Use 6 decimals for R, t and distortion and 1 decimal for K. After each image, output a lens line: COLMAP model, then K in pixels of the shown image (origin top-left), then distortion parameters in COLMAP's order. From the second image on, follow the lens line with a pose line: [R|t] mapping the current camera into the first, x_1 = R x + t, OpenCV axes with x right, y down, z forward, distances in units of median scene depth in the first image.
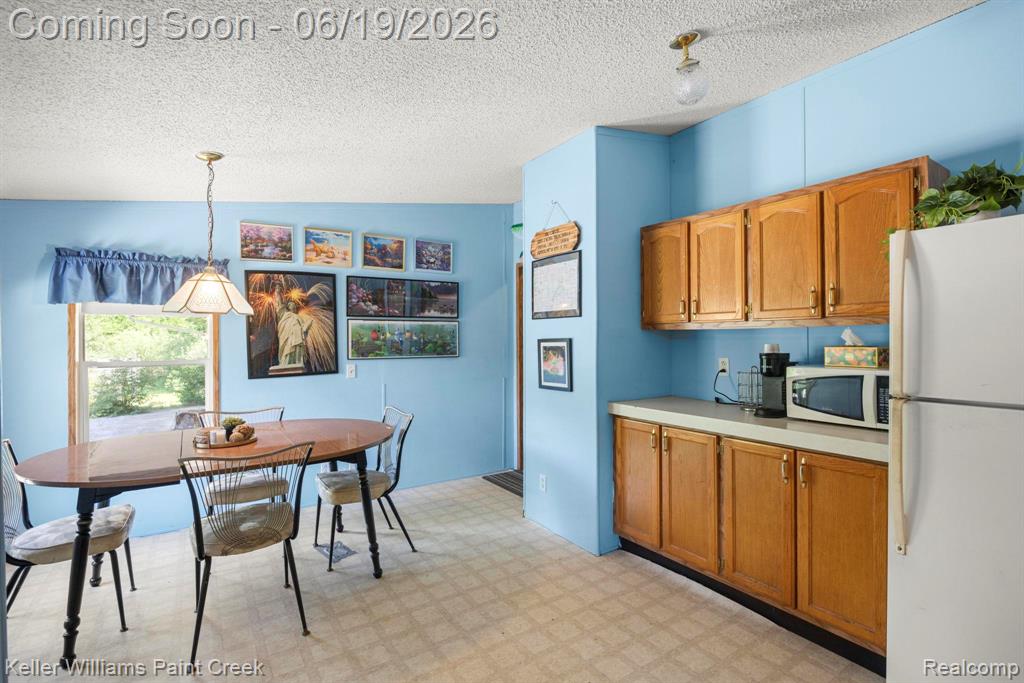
lens RADIAL K [[486.3, 0, 511.8], [0, 486.3, 340.0], [0, 0, 1]] dist [-0.000465, -0.000002]
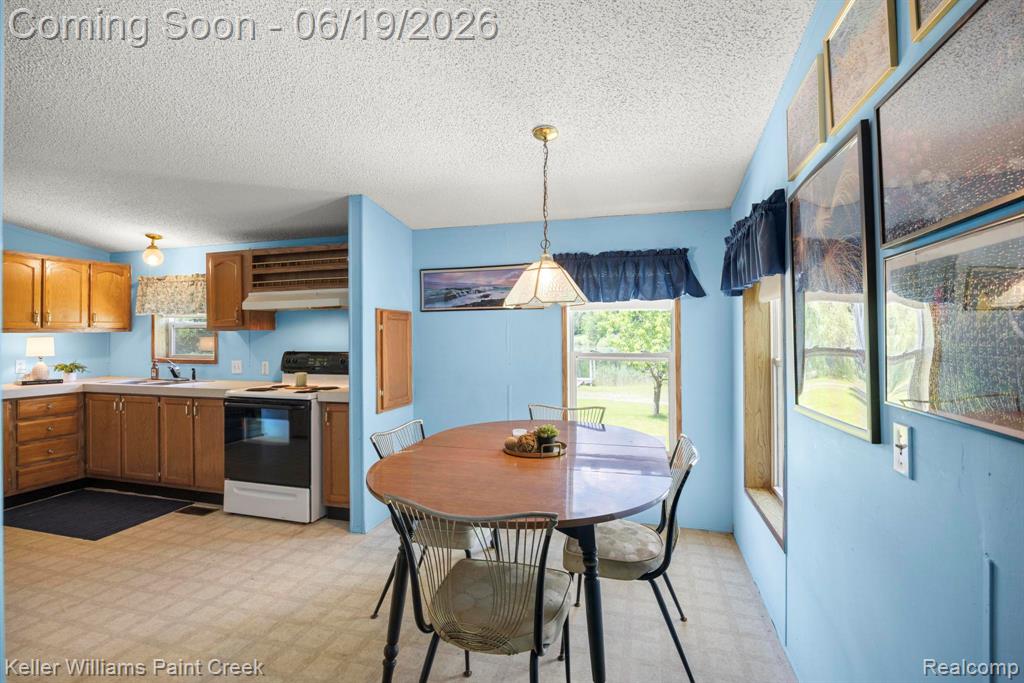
lens RADIAL K [[486.3, 0, 509.5], [0, 486.3, 339.9], [0, 0, 1]] dist [-0.000465, -0.000002]
pose [[-0.775249, 0.003699, -0.631645, 0.003882], [0.005054, 0.999987, -0.000347, 0.018888], [0.631636, -0.003462, -0.775258, 2.075126]]
